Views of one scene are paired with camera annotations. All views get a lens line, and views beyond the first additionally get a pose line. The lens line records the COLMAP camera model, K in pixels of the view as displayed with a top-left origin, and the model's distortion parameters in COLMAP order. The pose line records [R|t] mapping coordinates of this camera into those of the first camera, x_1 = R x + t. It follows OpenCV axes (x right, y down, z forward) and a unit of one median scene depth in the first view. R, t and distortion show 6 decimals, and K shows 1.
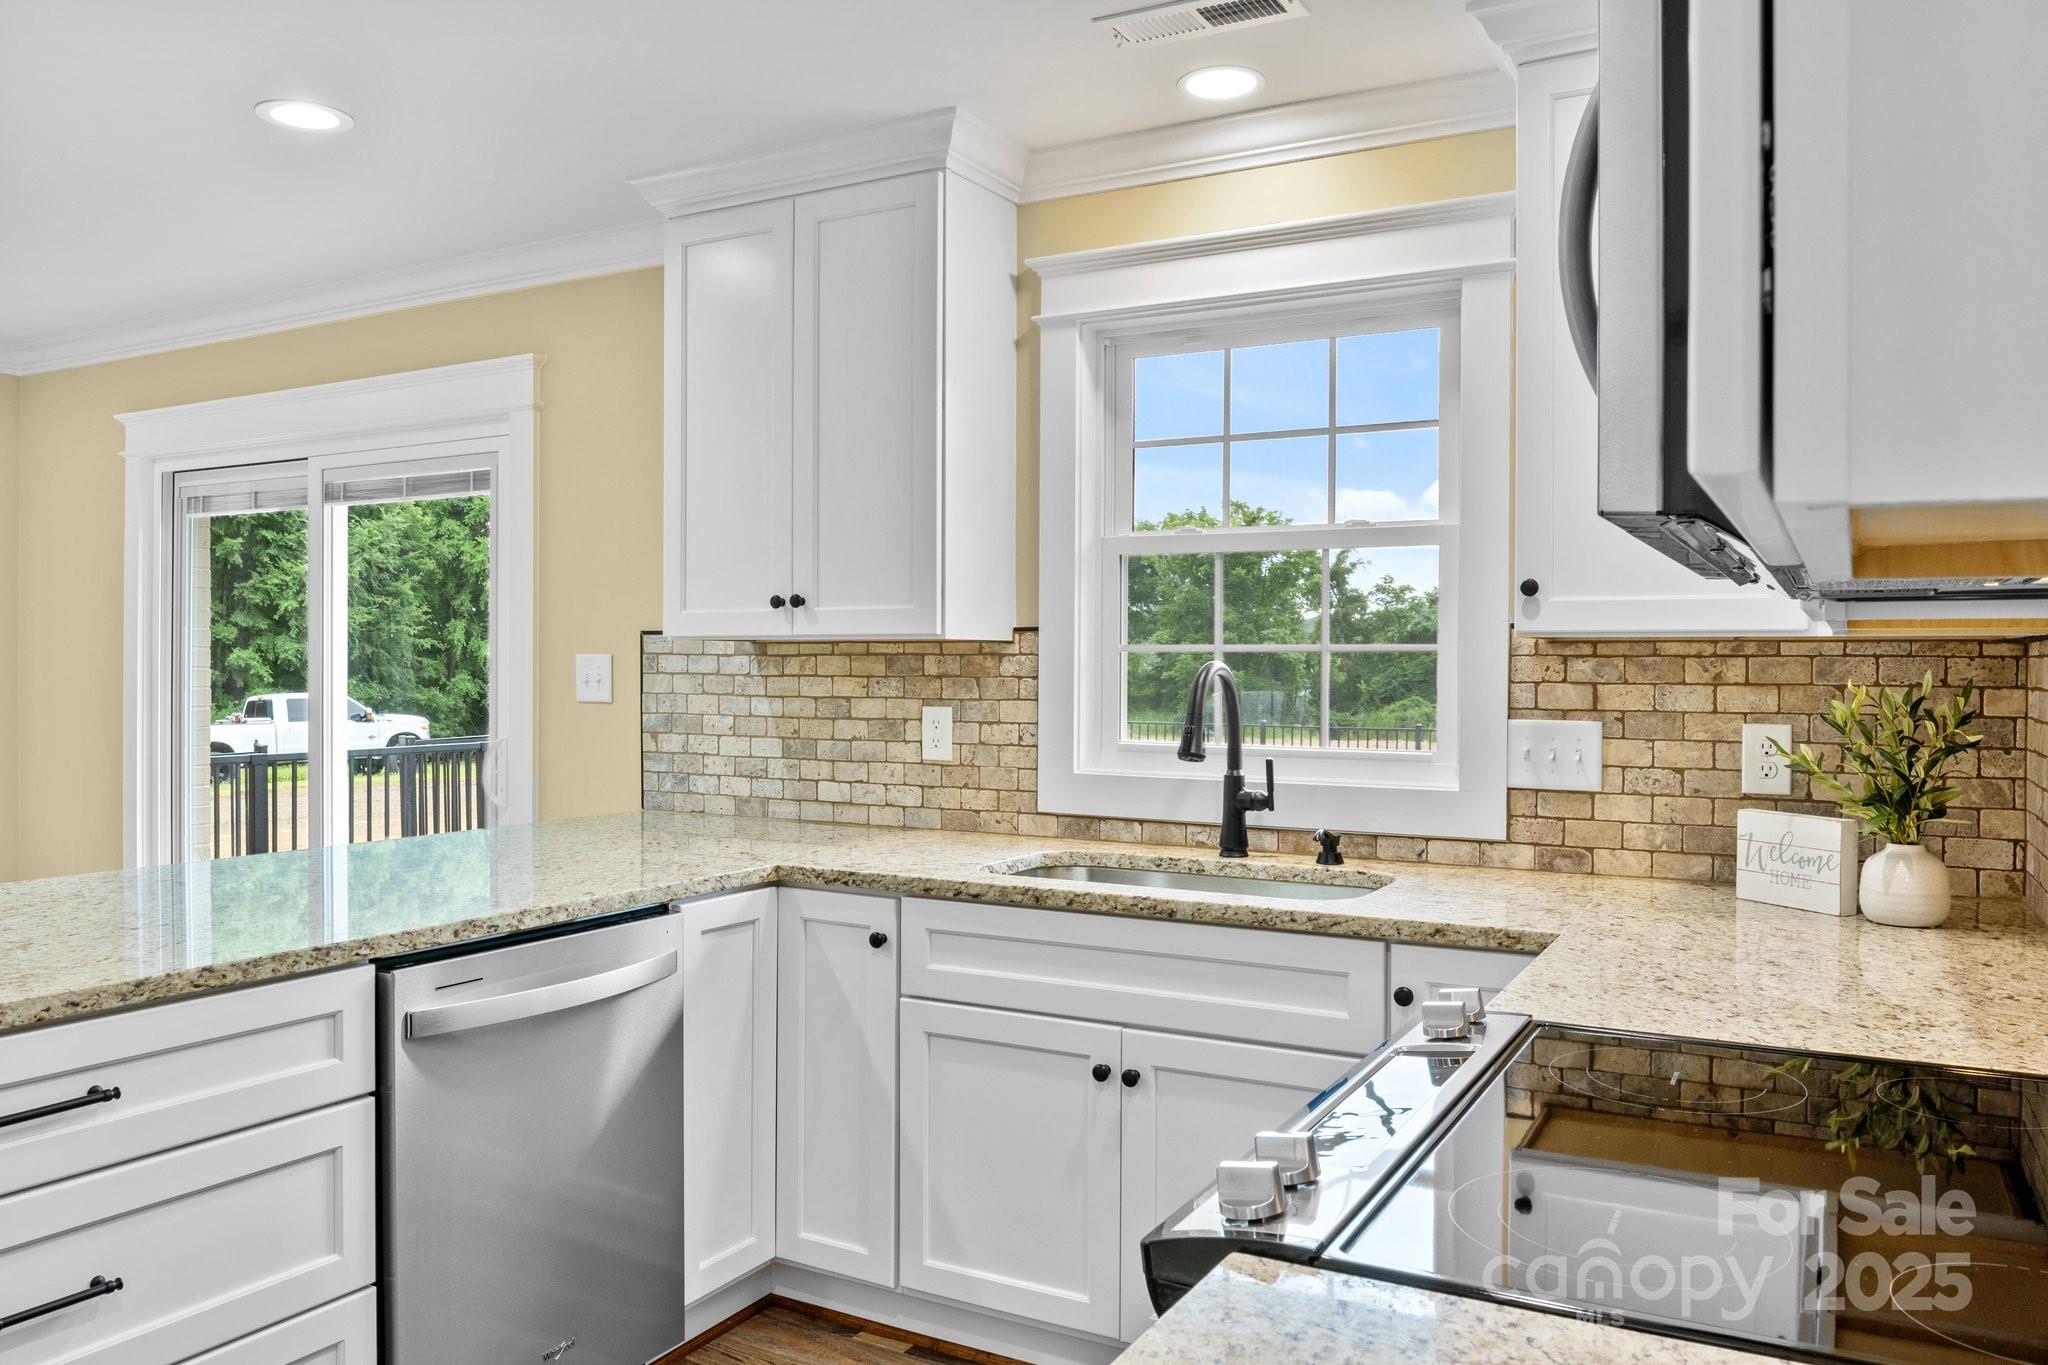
lens RADIAL K [[1499.4, 0, 1038.8], [0, 1499.4, 671.0], [0, 0, 1]] dist [-0.012095, -0.005209]
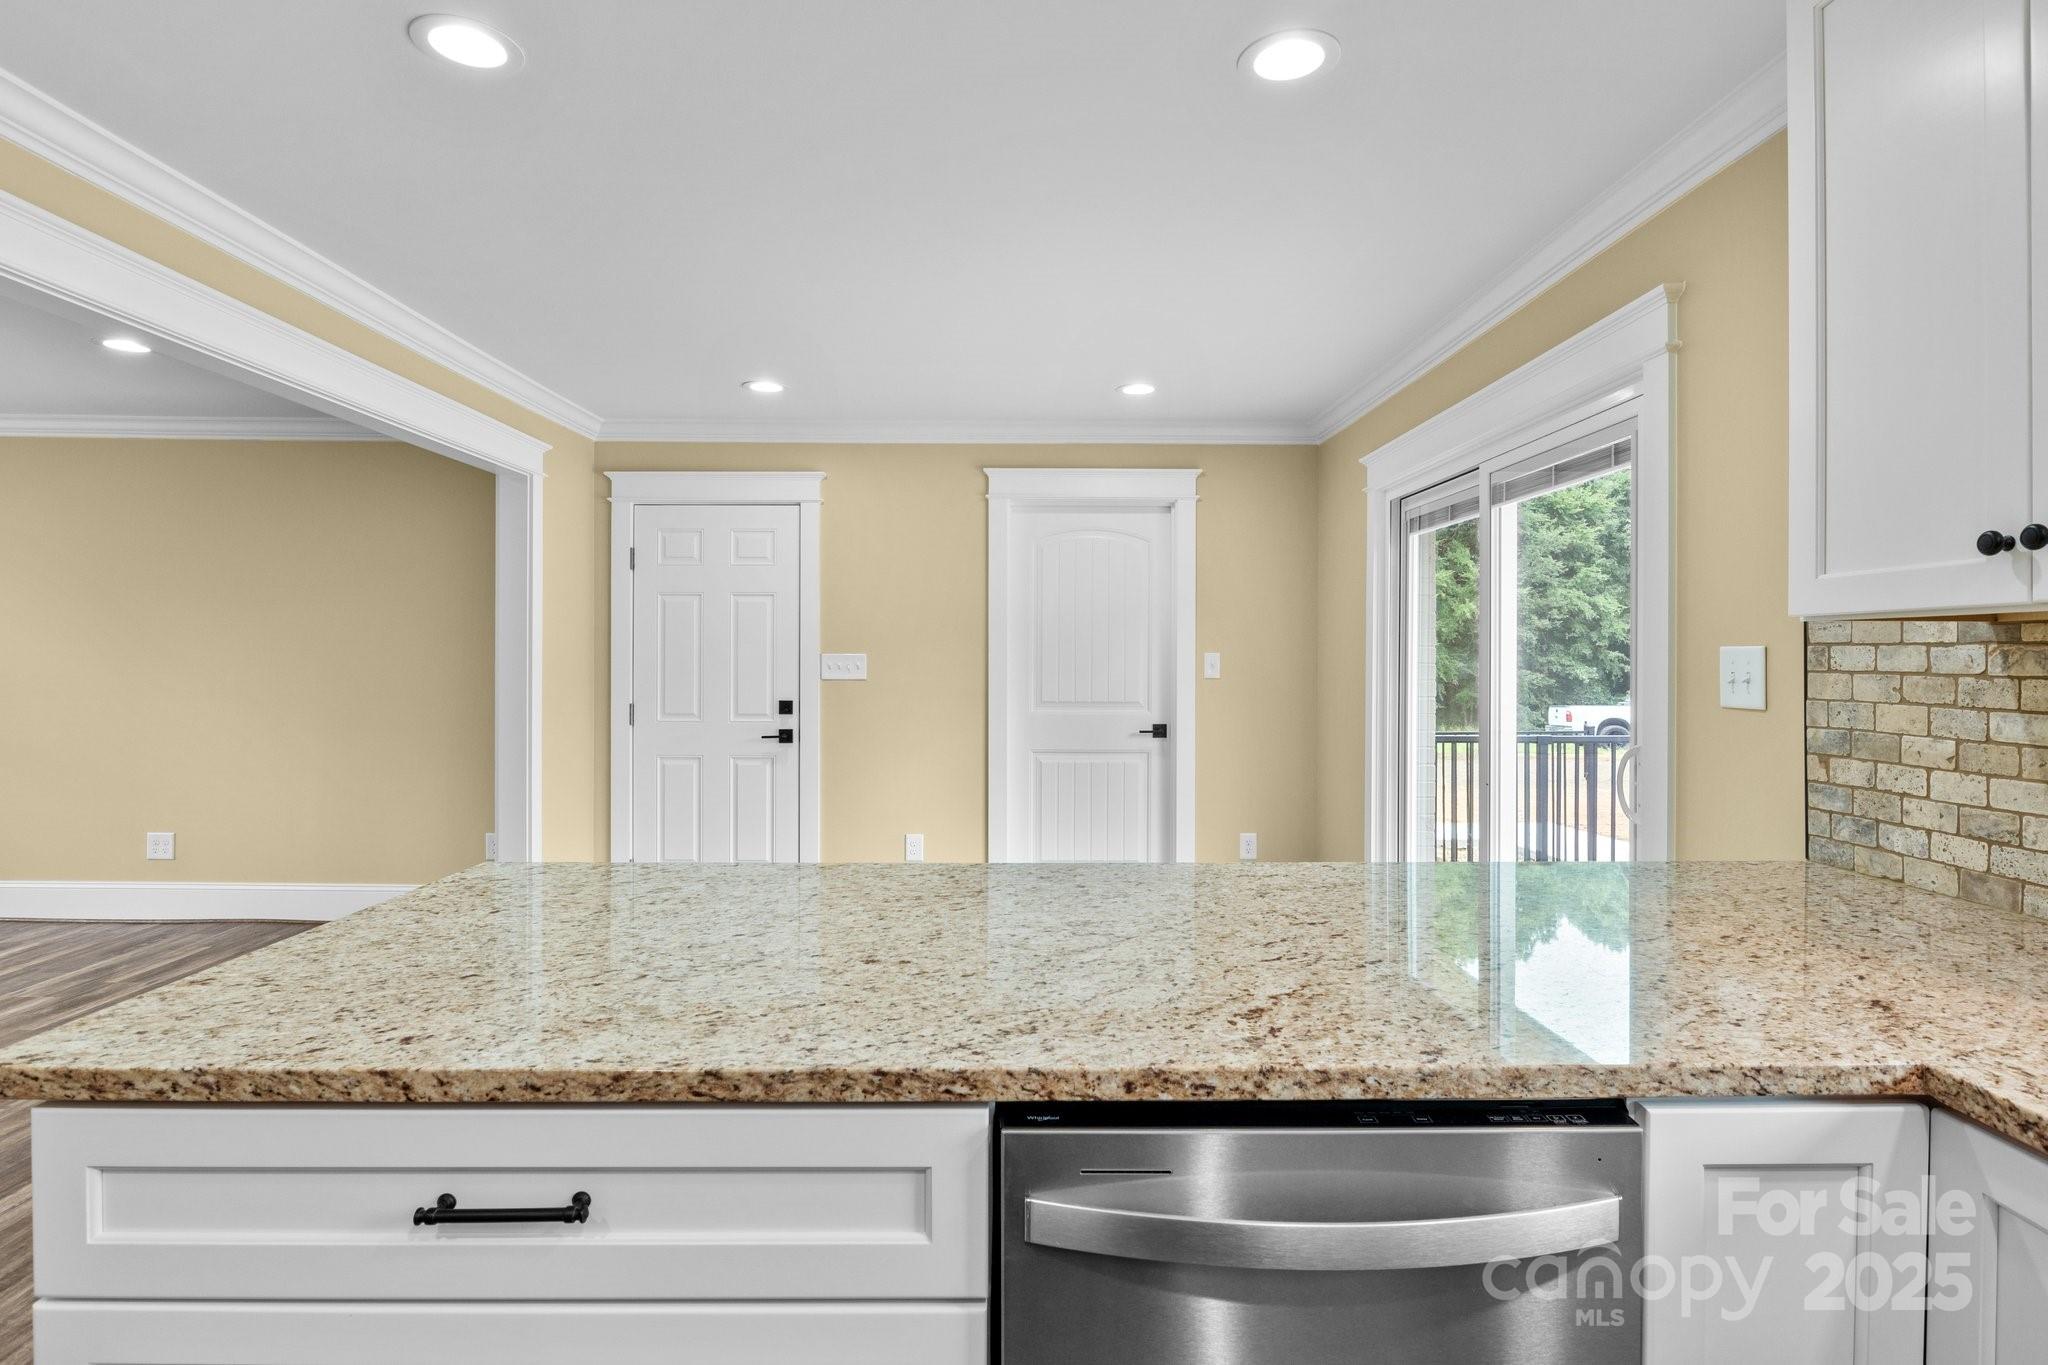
lens RADIAL K [[1028.0, 0, 1041.0], [0, 1028.0, 658.3], [0, 0, 1]] dist [0.001535, 0.000872]
pose [[0.502390, -0.002489, -0.864638, -0.028051], [-0.004662, 0.999974, -0.005588, -0.000368], [0.864629, 0.006838, 0.502365, 0.580300]]
